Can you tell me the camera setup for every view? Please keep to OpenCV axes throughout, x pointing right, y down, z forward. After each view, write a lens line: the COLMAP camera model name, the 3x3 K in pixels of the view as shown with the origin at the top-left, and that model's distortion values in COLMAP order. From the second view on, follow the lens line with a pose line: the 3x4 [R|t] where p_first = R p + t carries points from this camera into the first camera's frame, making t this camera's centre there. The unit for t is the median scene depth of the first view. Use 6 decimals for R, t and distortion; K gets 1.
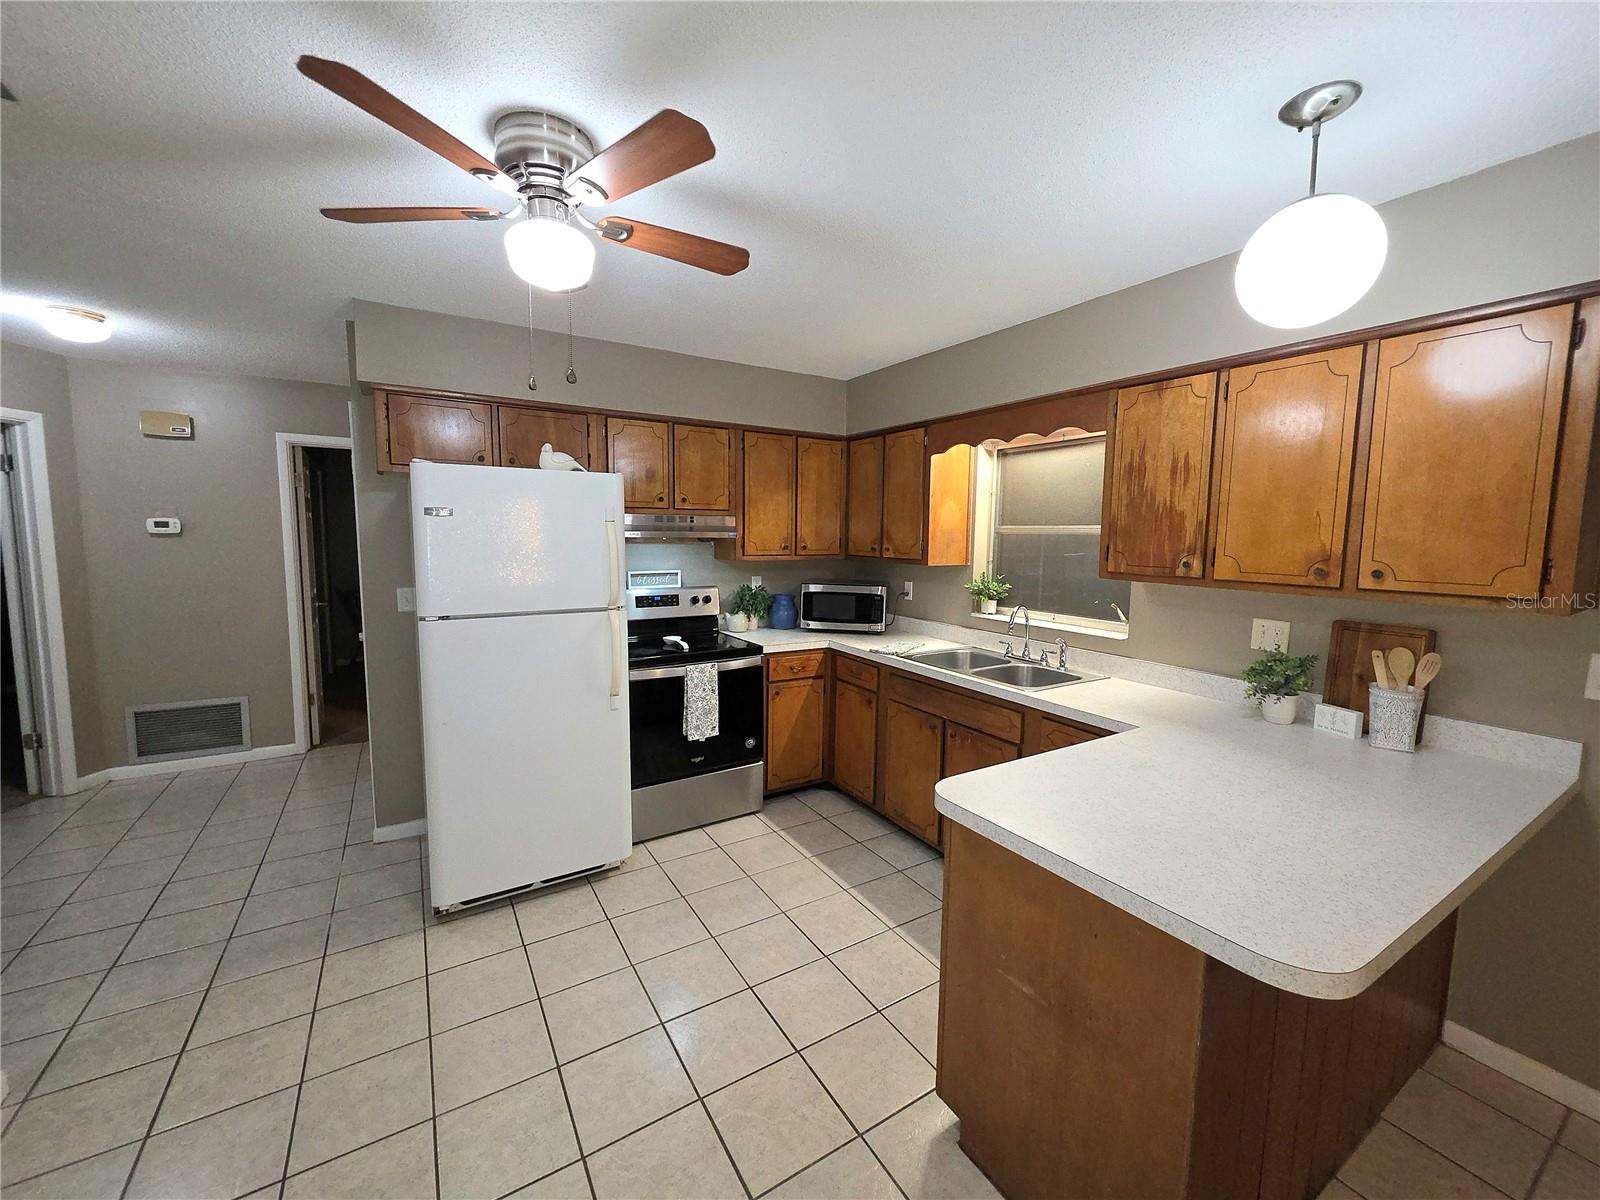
lens RADIAL K [[636.5, 0, 806.0], [0, 636.5, 592.2], [0, 0, 1]] dist [0.002331, -0.000328]
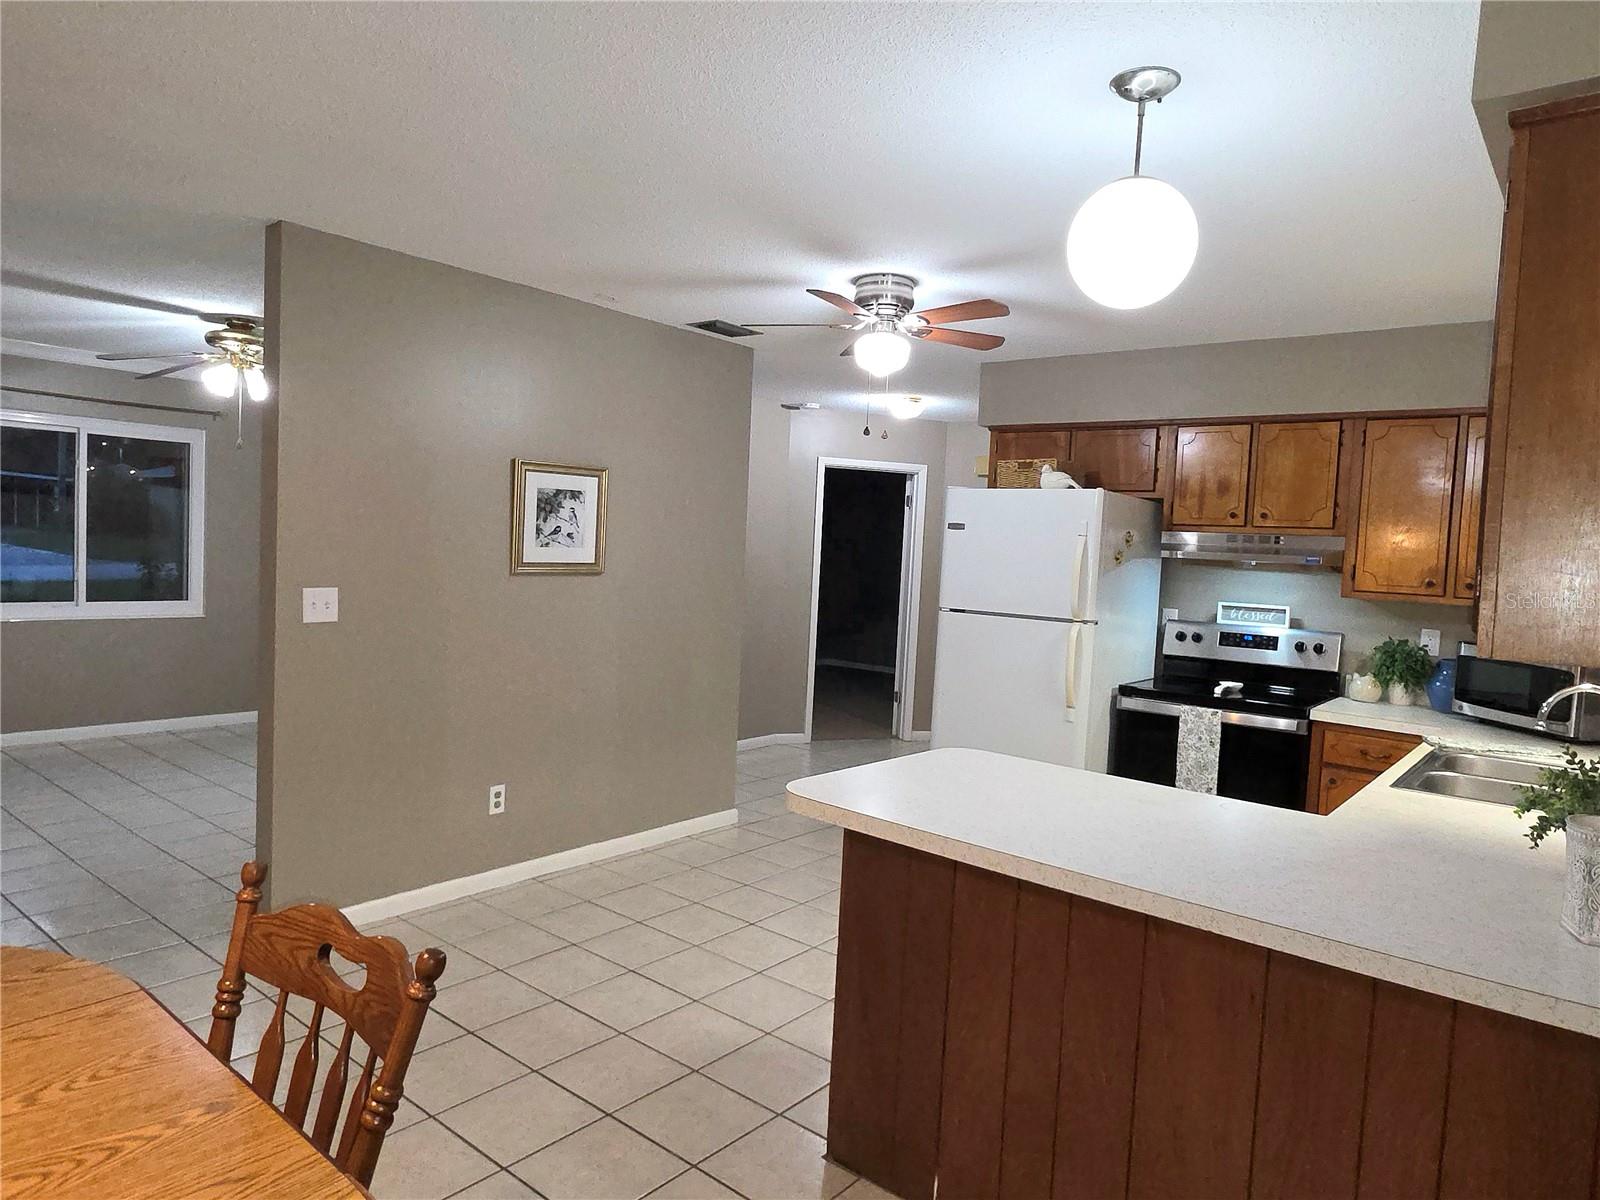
lens RADIAL K [[1014.5, 0, 795.7], [0, 1014.5, 598.6], [0, 0, 1]] dist [0.001810, -0.000703]
pose [[0.318762, 0.053668, -0.946314, 0.840912], [-0.136786, 0.990549, 0.010101, 0.027252], [0.937913, 0.126223, 0.323090, 0.042702]]
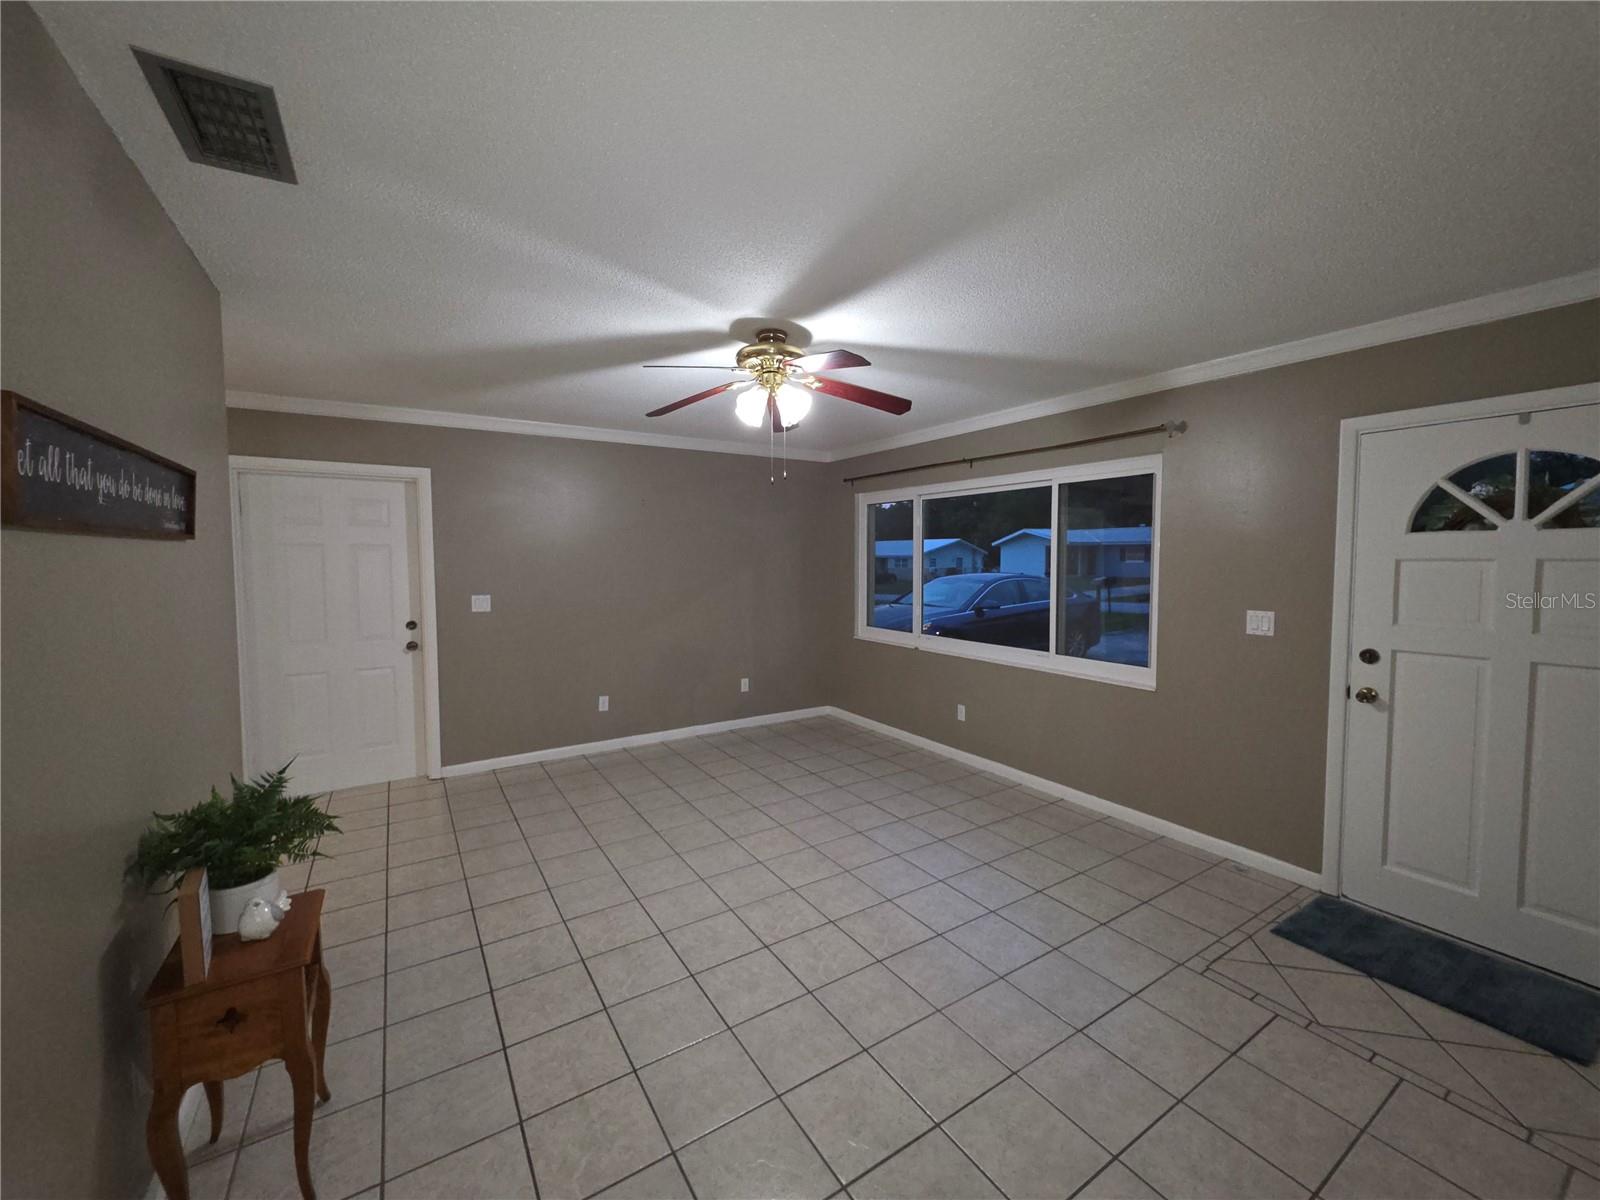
lens RADIAL K [[636.5, 0, 806.0], [0, 636.5, 592.2], [0, 0, 1]] dist [0.002331, -0.000328]
pose [[-0.999783, -0.009463, -0.018558, -0.892981], [-0.012193, 0.988150, 0.153008, -0.053296], [0.016891, 0.153201, -0.988051, 0.538162]]
